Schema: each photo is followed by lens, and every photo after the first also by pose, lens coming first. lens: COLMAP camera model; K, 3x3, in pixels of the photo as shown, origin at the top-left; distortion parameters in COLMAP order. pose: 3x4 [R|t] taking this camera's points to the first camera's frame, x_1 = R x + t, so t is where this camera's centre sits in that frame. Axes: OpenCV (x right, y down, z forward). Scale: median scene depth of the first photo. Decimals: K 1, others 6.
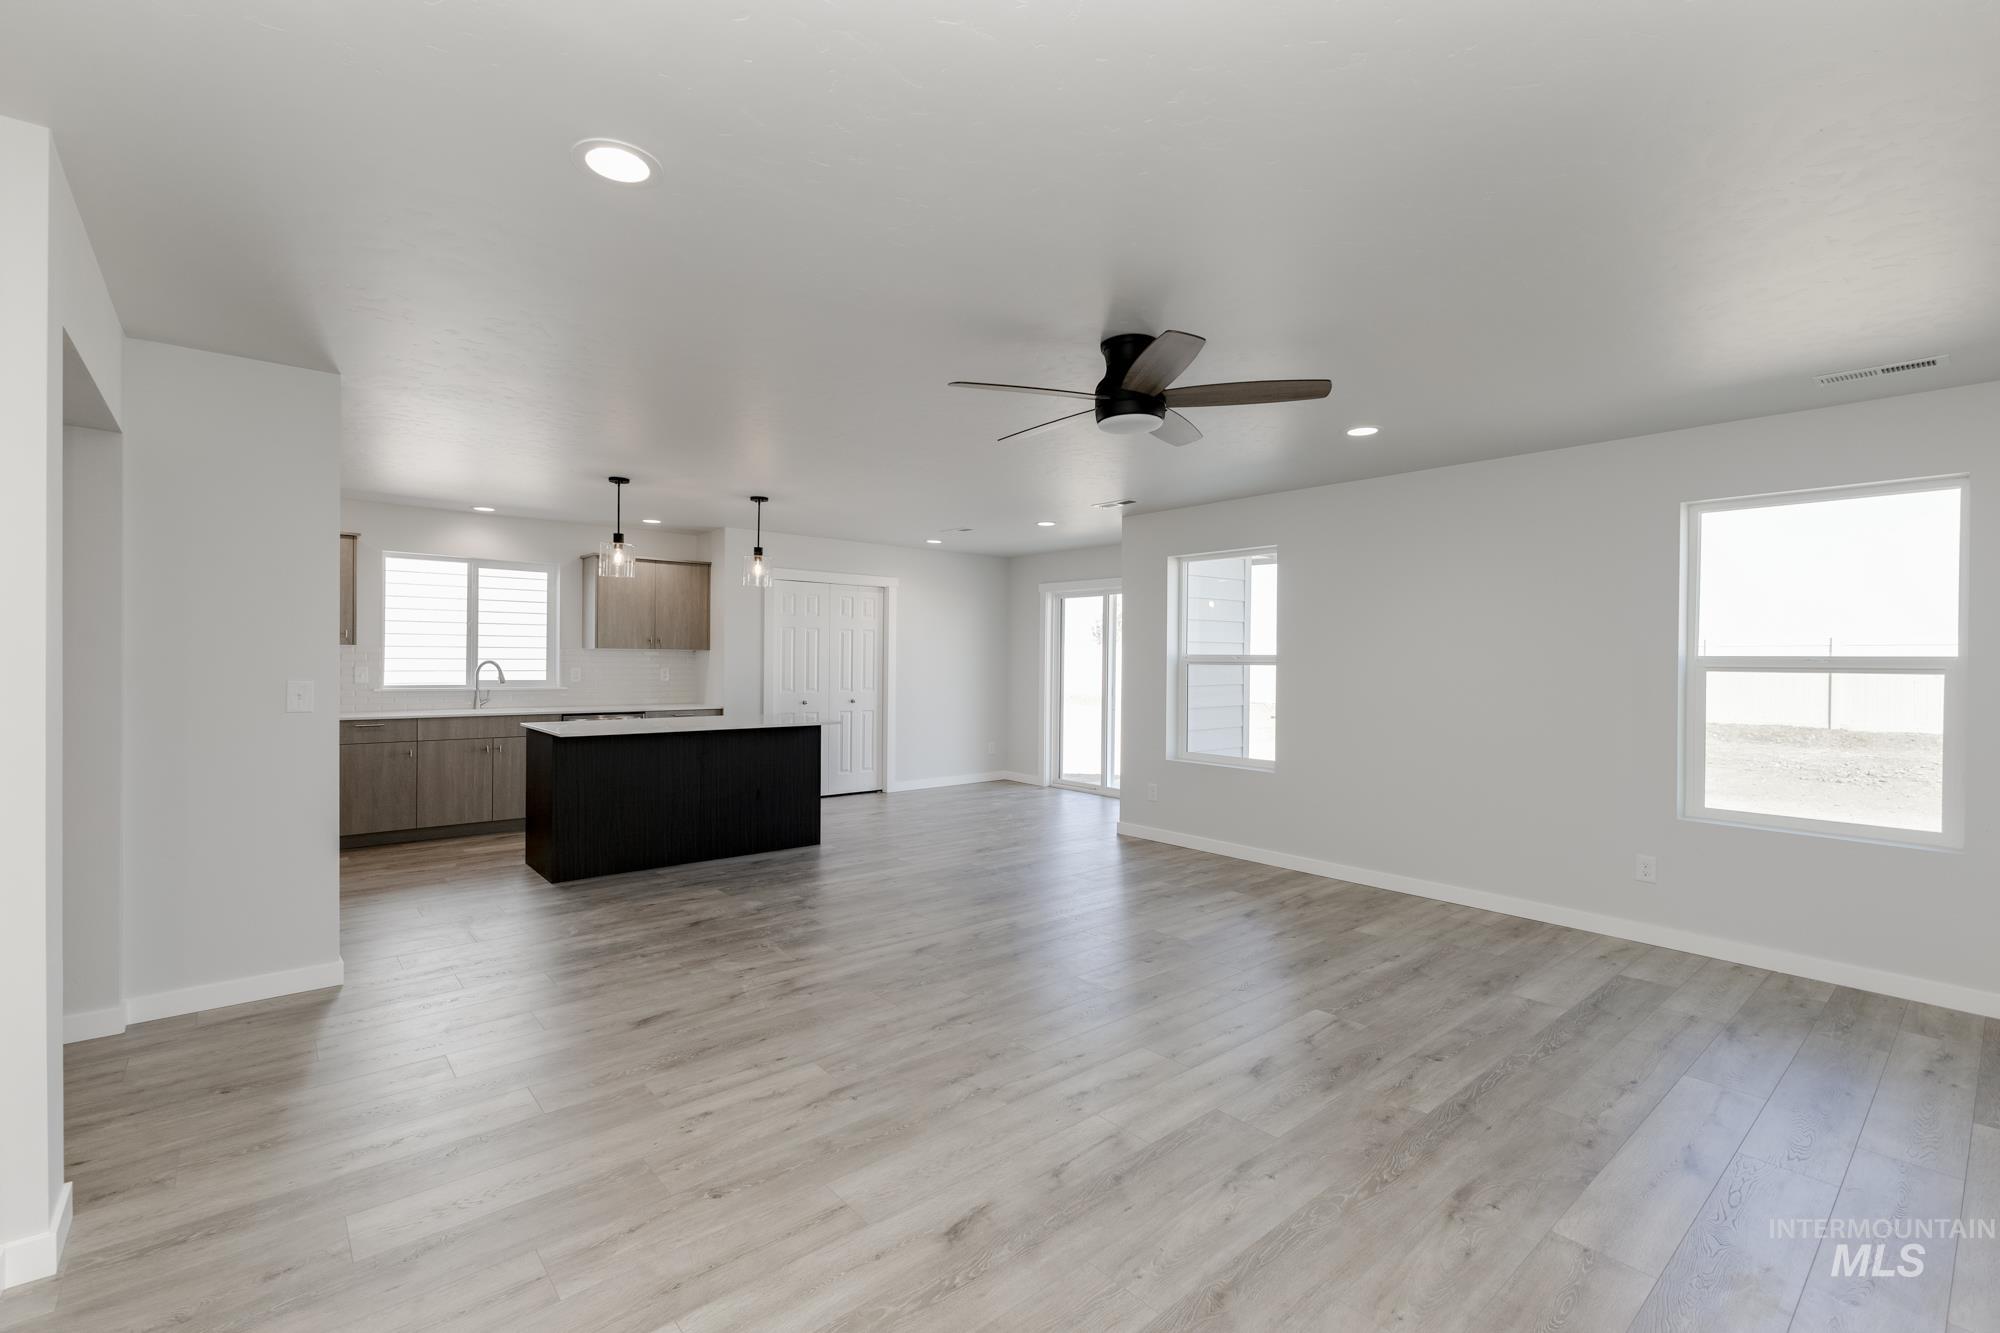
lens RADIAL K [[877.6, 0, 1000.0], [0, 877.6, 666.5], [0, 0, 1]] dist [-0.000437, 0.000120]
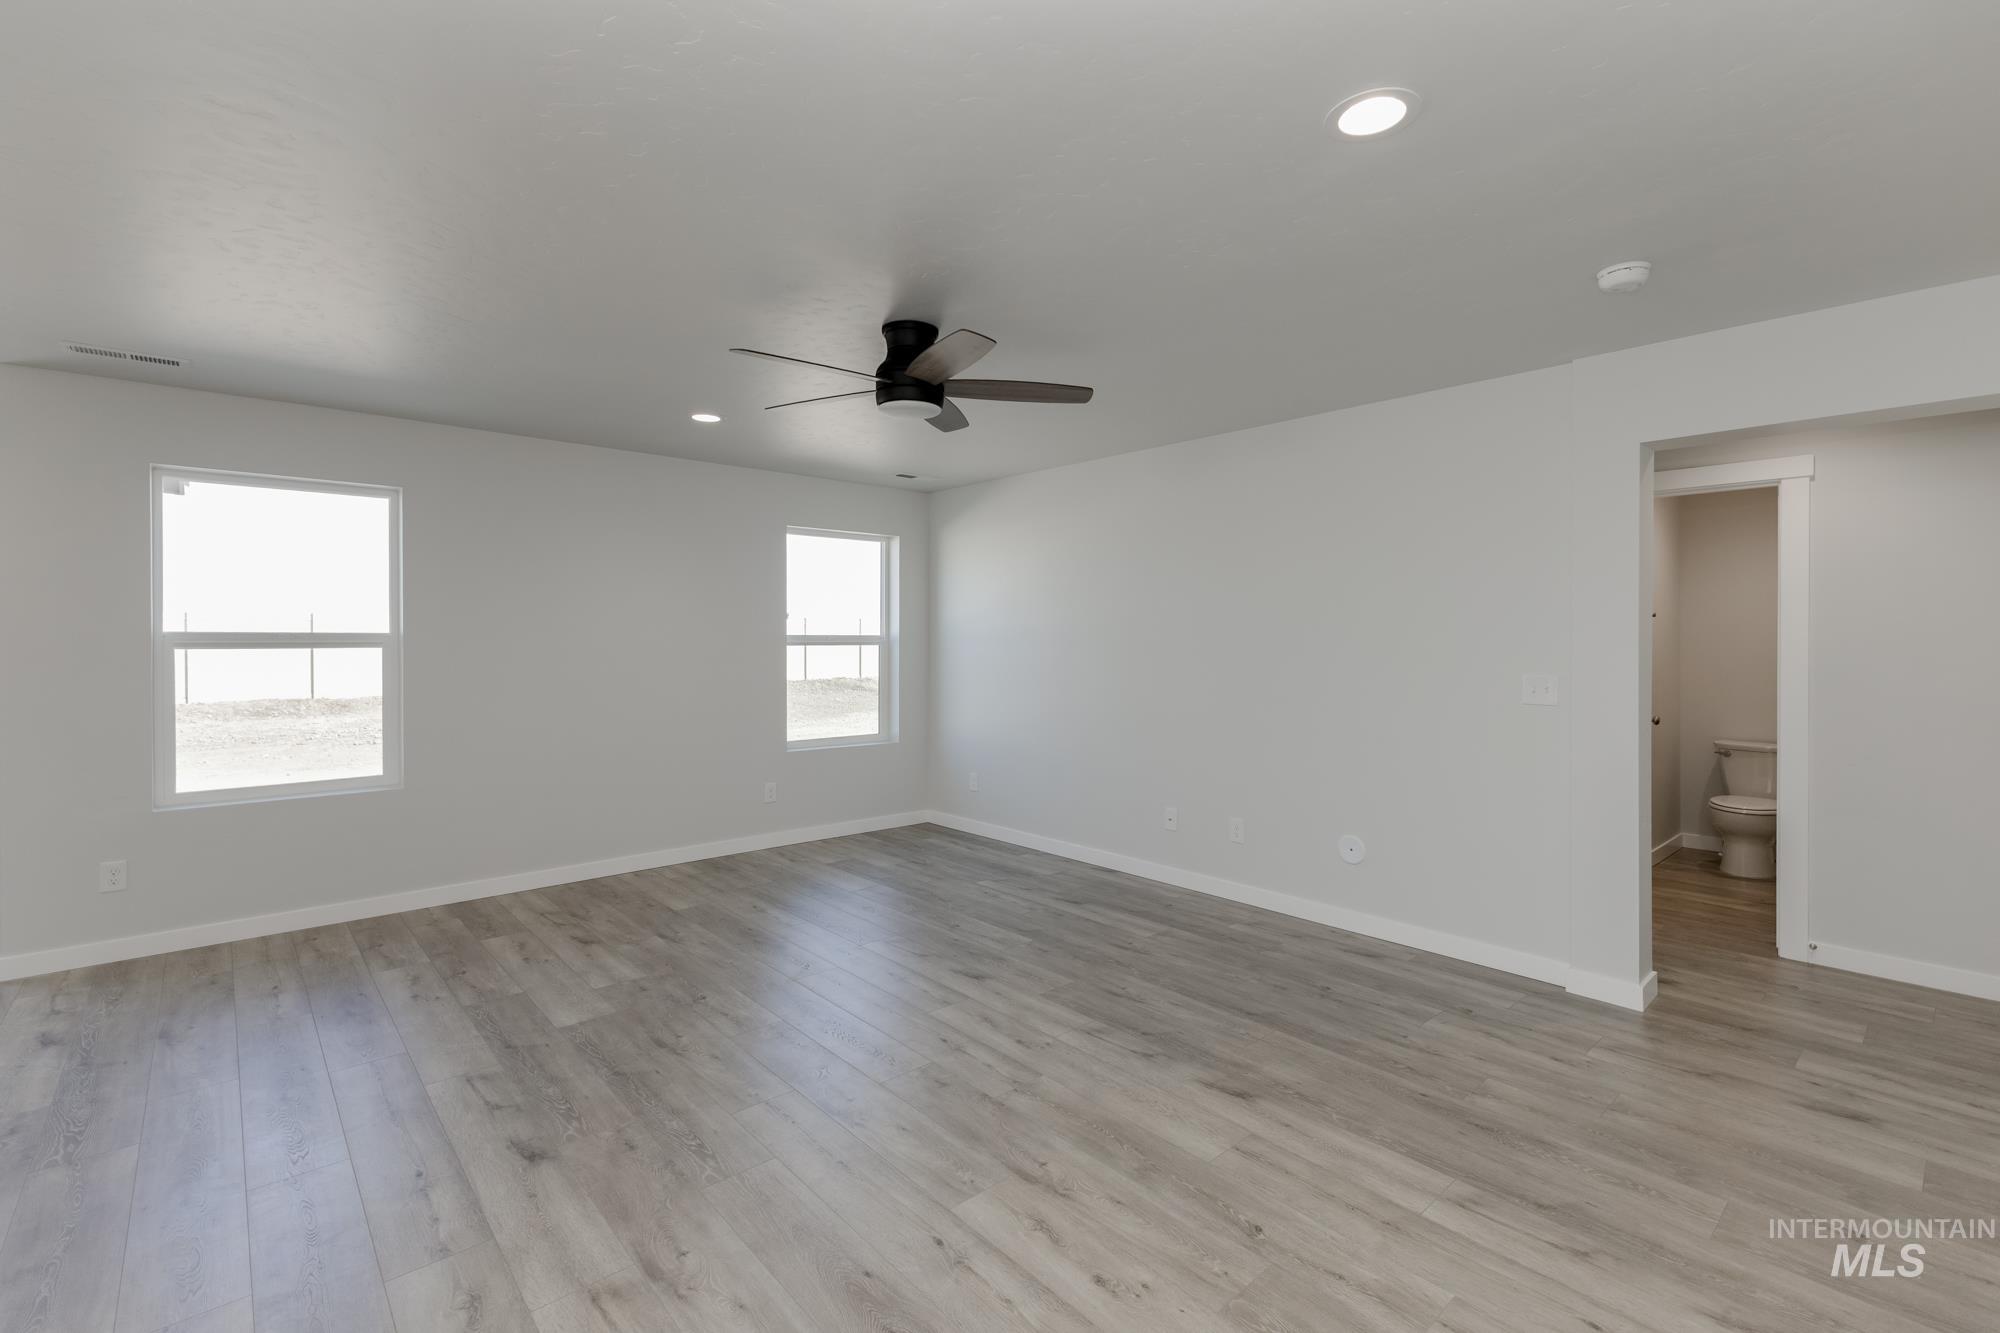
lens RADIAL K [[898.1, 0, 1004.0], [0, 898.1, 647.2], [0, 0, 1]] dist [-0.009815, 0.000672]
pose [[-0.025320, -0.020189, 0.999476, -0.669416], [0.012985, 0.999705, 0.020522, -0.018328], [-0.999595, 0.013498, -0.025050, 0.688714]]
